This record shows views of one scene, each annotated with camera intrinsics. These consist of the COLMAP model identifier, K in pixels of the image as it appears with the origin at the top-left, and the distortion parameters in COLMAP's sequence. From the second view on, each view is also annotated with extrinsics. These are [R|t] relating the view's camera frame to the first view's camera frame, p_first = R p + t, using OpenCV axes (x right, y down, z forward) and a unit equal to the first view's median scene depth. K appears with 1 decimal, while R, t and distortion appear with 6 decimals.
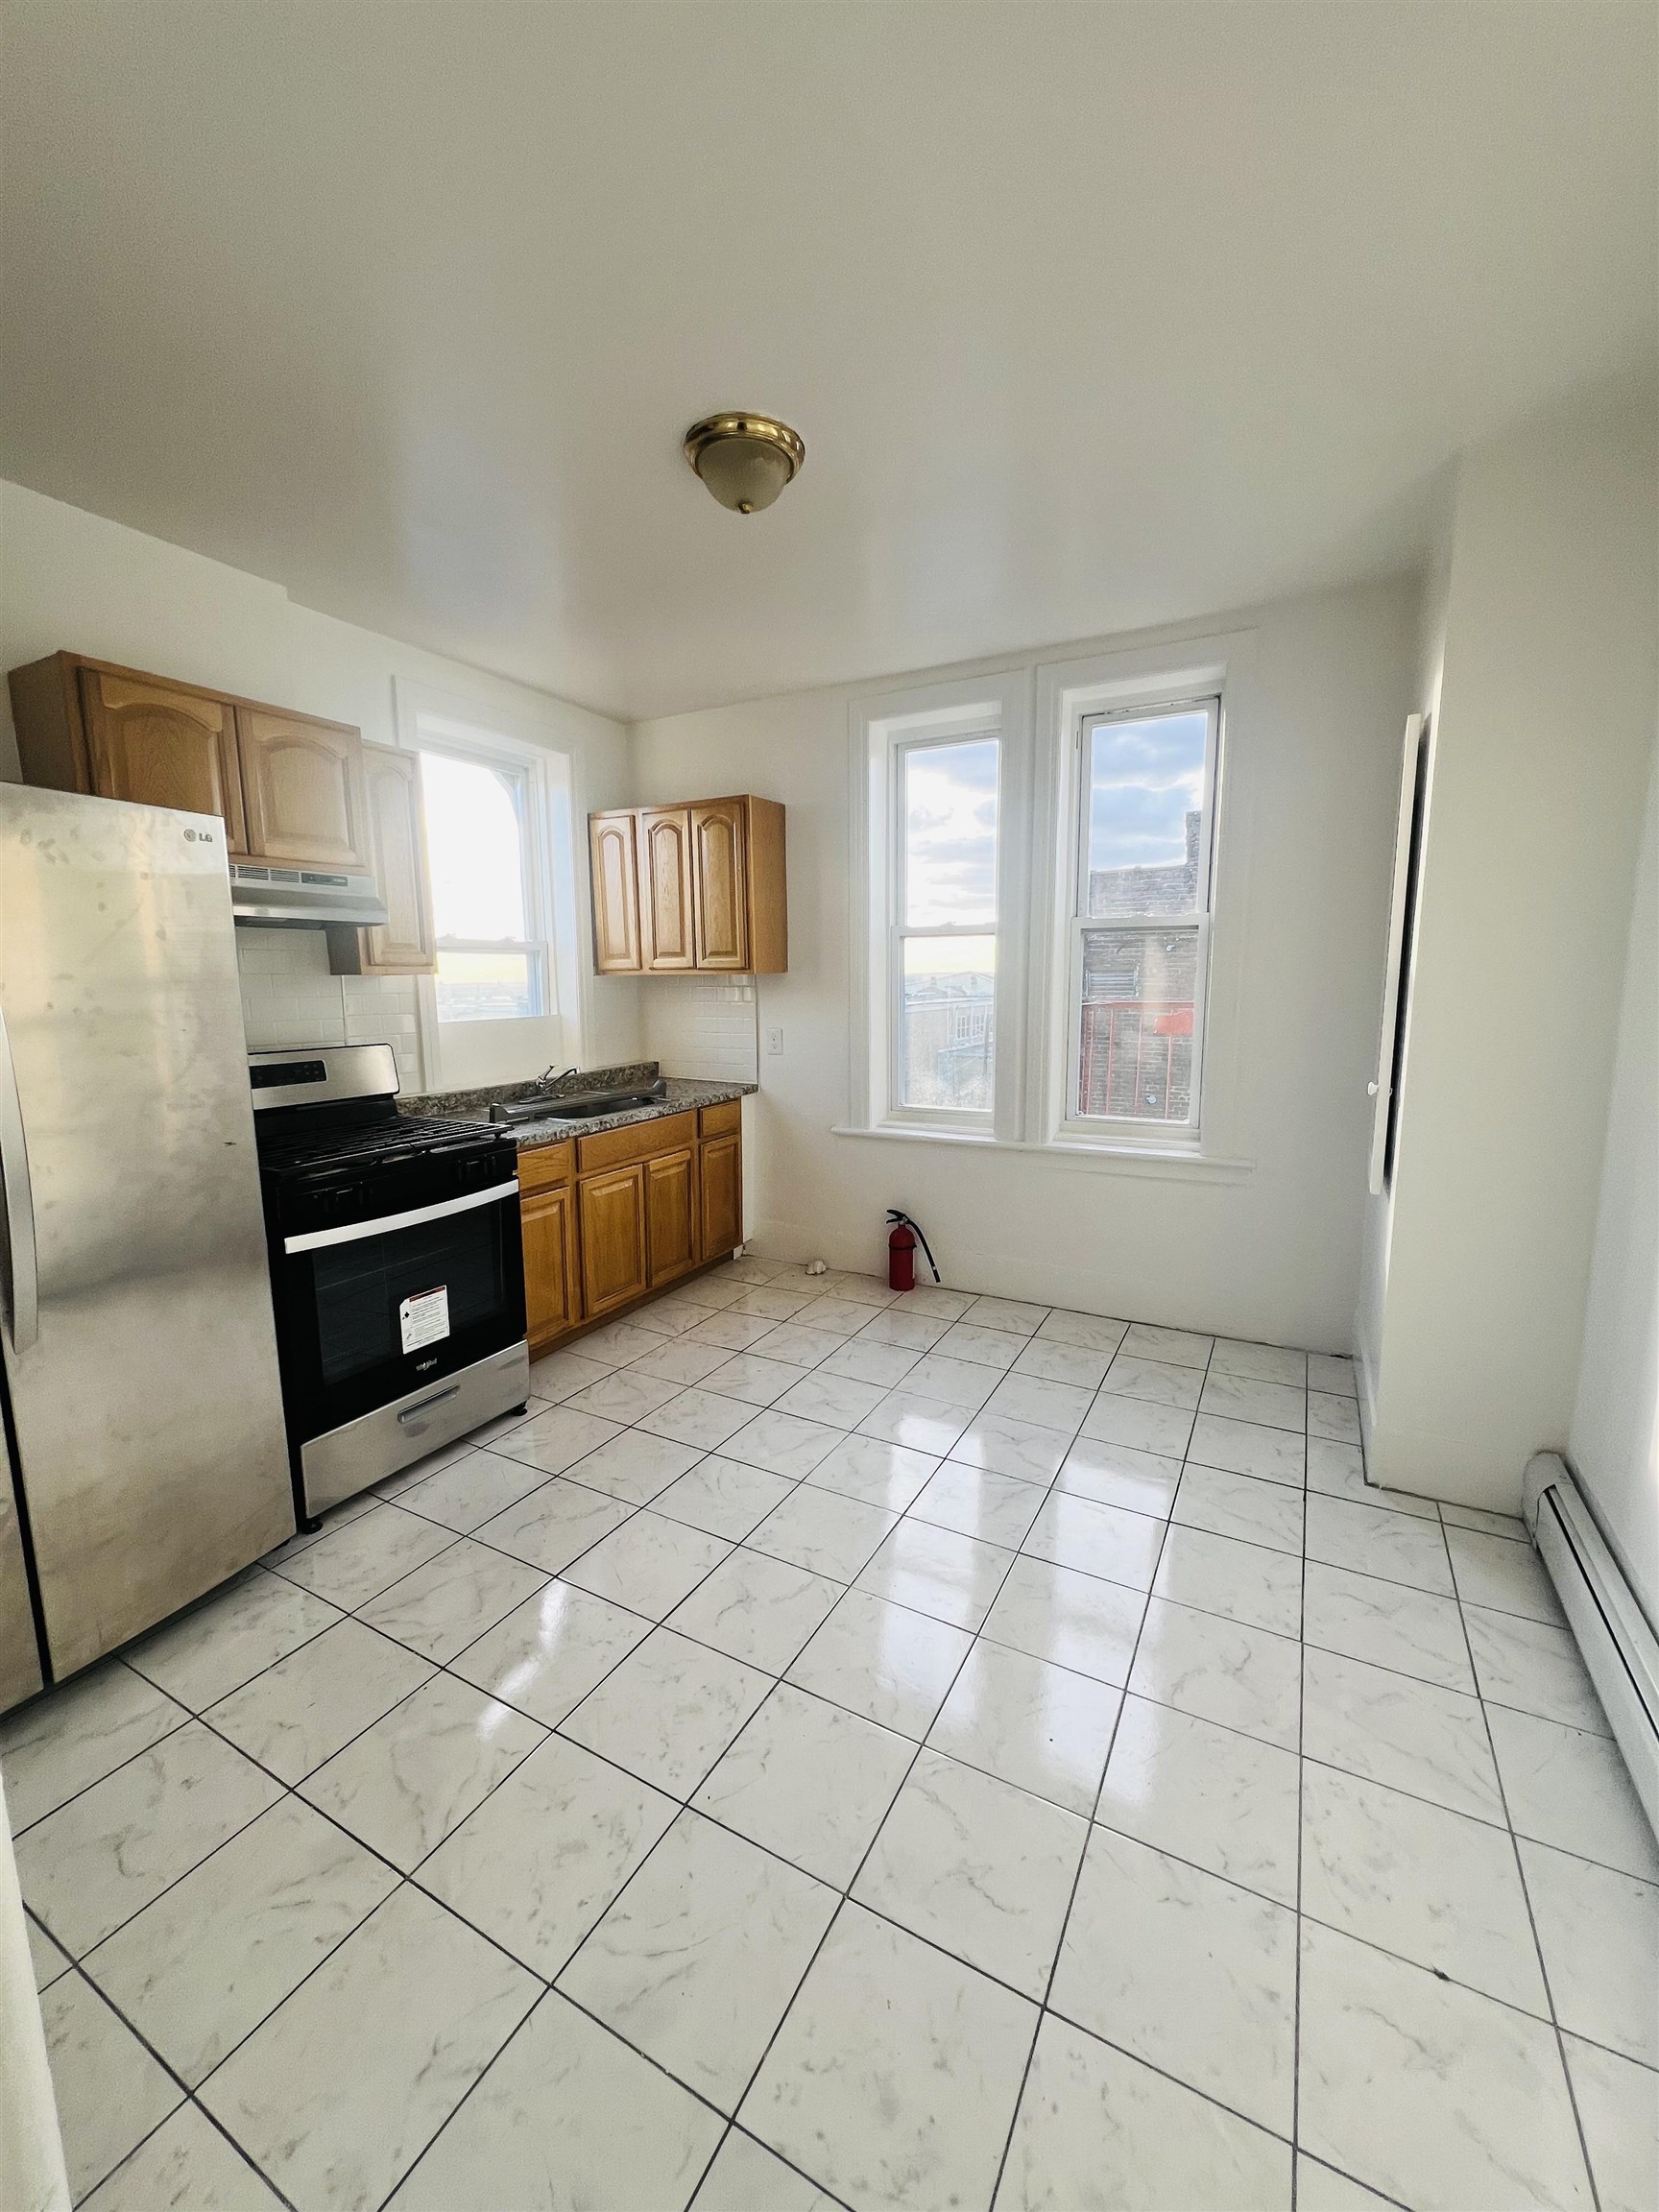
lens RADIAL K [[881.2, 0, 823.5], [0, 881.2, 1110.2], [0, 0, 1]] dist [-0.002302, -0.000056]
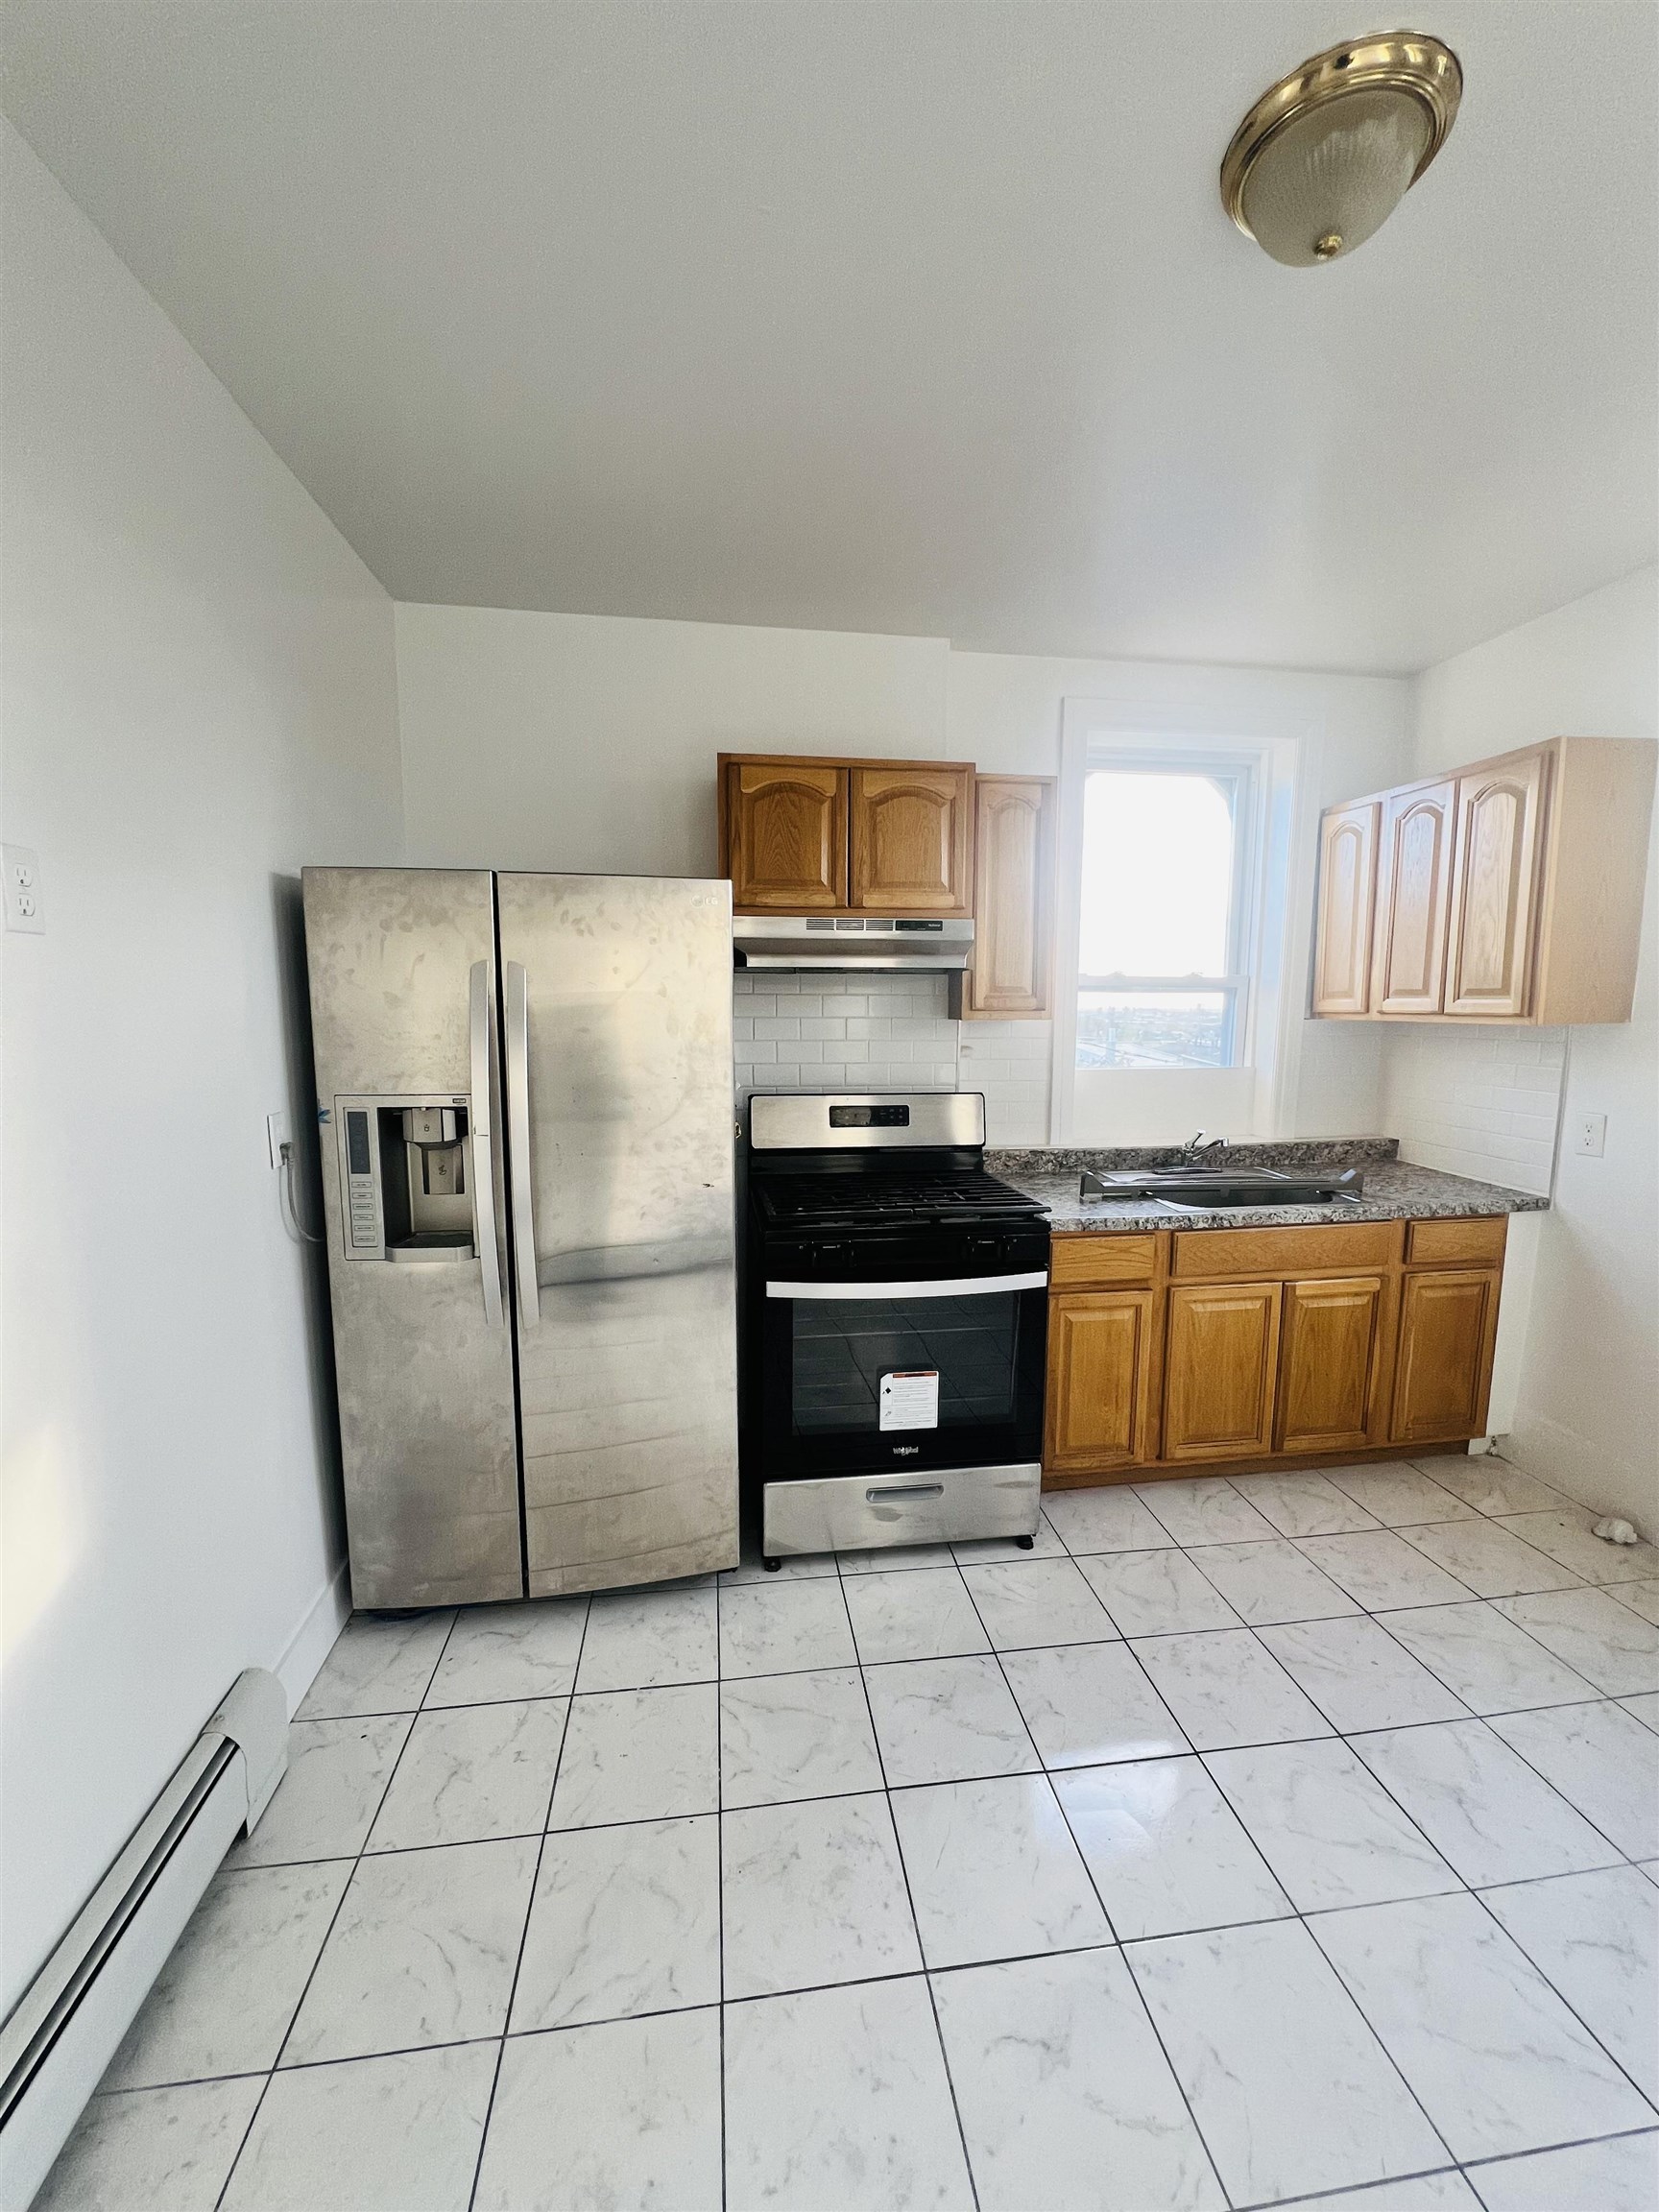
lens RADIAL K [[881.2, 0, 831.6], [0, 881.2, 1111.4], [0, 0, 1]] dist [-0.002302, -0.000056]
pose [[0.592290, 0.107007, -0.798588, 0.153338], [-0.126463, 0.991203, 0.039023, -0.066925], [0.795739, 0.077879, 0.600612, 0.283647]]
